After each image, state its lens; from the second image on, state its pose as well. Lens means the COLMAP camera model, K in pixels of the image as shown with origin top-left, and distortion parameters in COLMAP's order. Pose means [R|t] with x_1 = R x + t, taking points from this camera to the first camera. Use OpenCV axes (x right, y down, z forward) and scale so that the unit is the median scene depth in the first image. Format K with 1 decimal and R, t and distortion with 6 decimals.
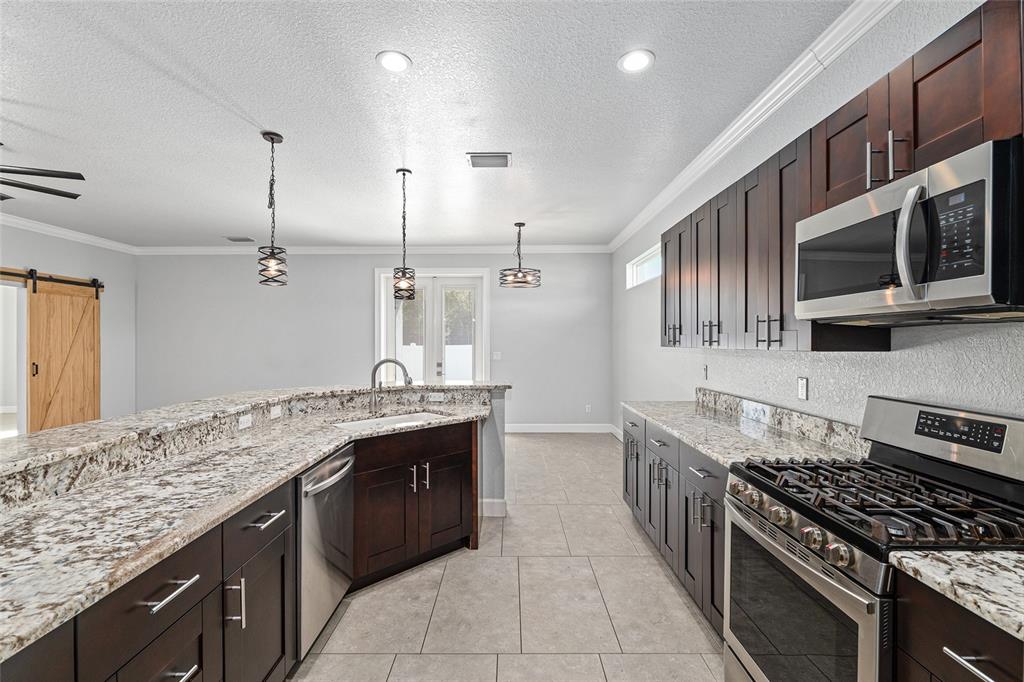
lens RADIAL K [[452.5, 0, 512.0], [0, 452.5, 341.0], [0, 0, 1]] dist [-0.004451, -0.000340]
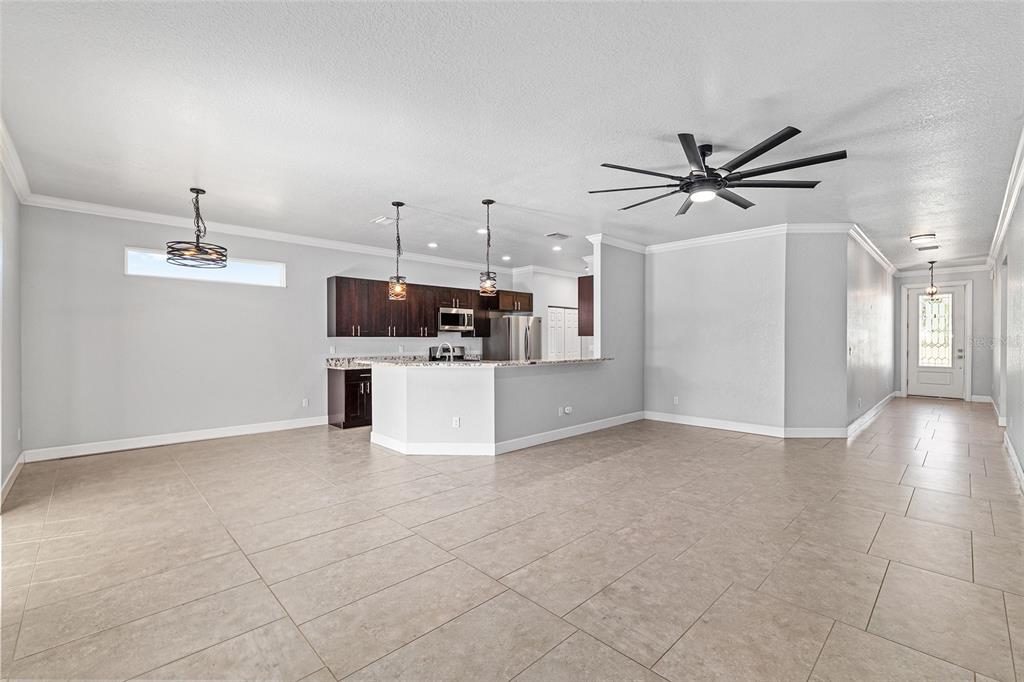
lens RADIAL K [[439.4, 0, 512.0], [0, 439.4, 341.0], [0, 0, 1]] dist [-0.002921, -0.000261]
pose [[-0.696799, 0.000127, 0.717267, -1.686589], [0.001556, 0.999998, 0.001334, 0.033352], [-0.717265, 0.002046, -0.696797, 2.009471]]
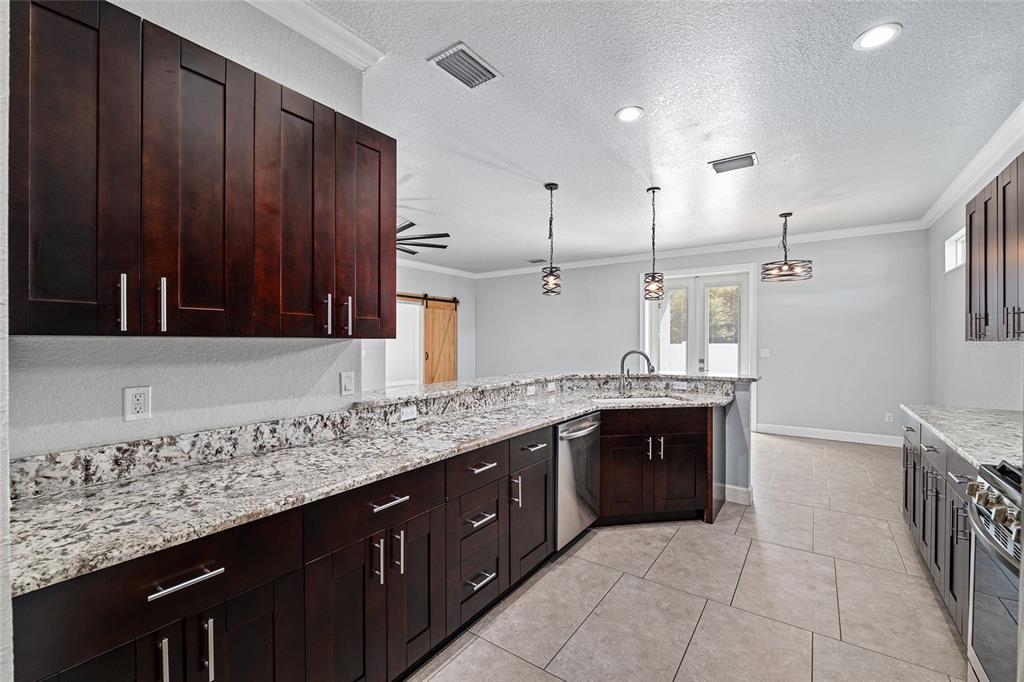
lens RADIAL K [[430.3, 0, 510.7], [0, 430.3, 339.5], [0, 0, 1]] dist [-0.005425, -0.000412]
pose [[0.814448, -0.001014, -0.580236, 0.122028], [-0.000647, 0.999996, -0.002655, 0.013841], [0.580236, 0.002538, 0.814444, -0.126555]]
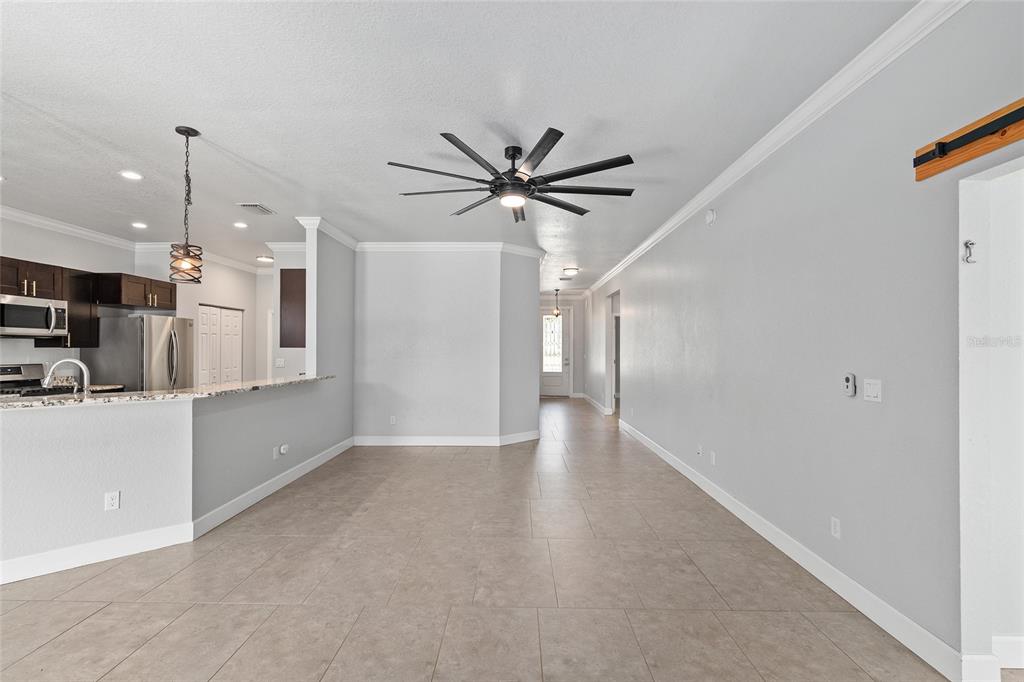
lens RADIAL K [[478.3, 0, 507.7], [0, 478.3, 345.5], [0, 0, 1]] dist [-0.000144, -0.000314]
pose [[-0.999797, 0.000013, 0.020129, -1.239326], [-0.000149, 0.999968, -0.008019, 0.019028], [-0.020128, -0.008020, -0.999765, 2.012439]]
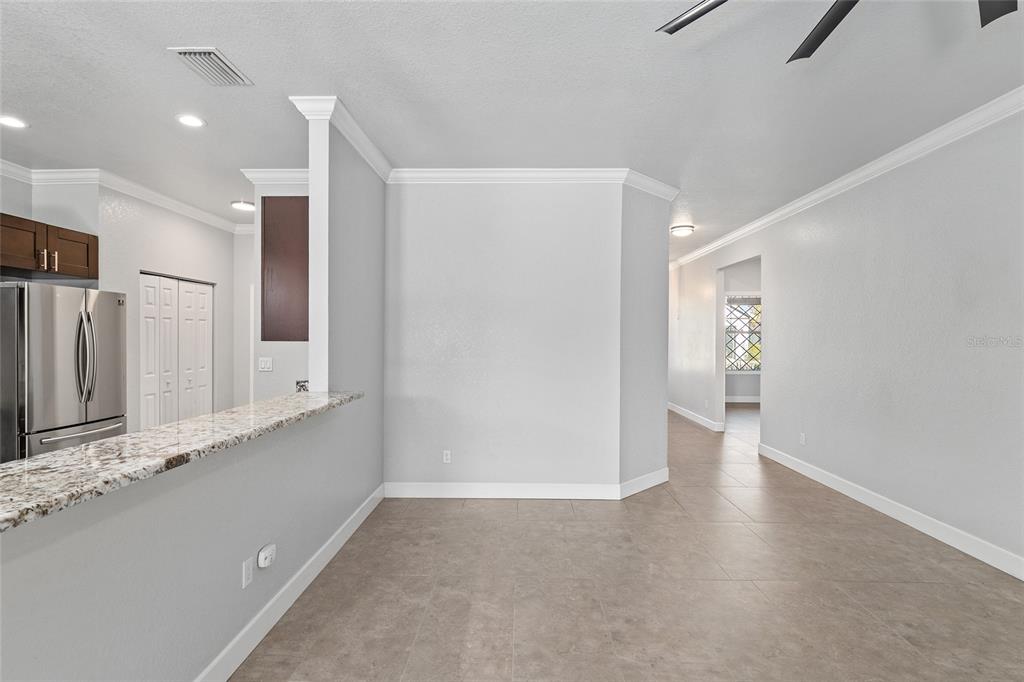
lens RADIAL K [[498.9, 0, 512.0], [0, 498.9, 341.0], [0, 0, 1]] dist [0.001317, 0.000096]
pose [[-0.999799, -0.002372, 0.019899, -0.891485], [-0.002282, 0.999987, 0.004536, 0.007217], [-0.019909, 0.004490, -0.999792, 1.267308]]
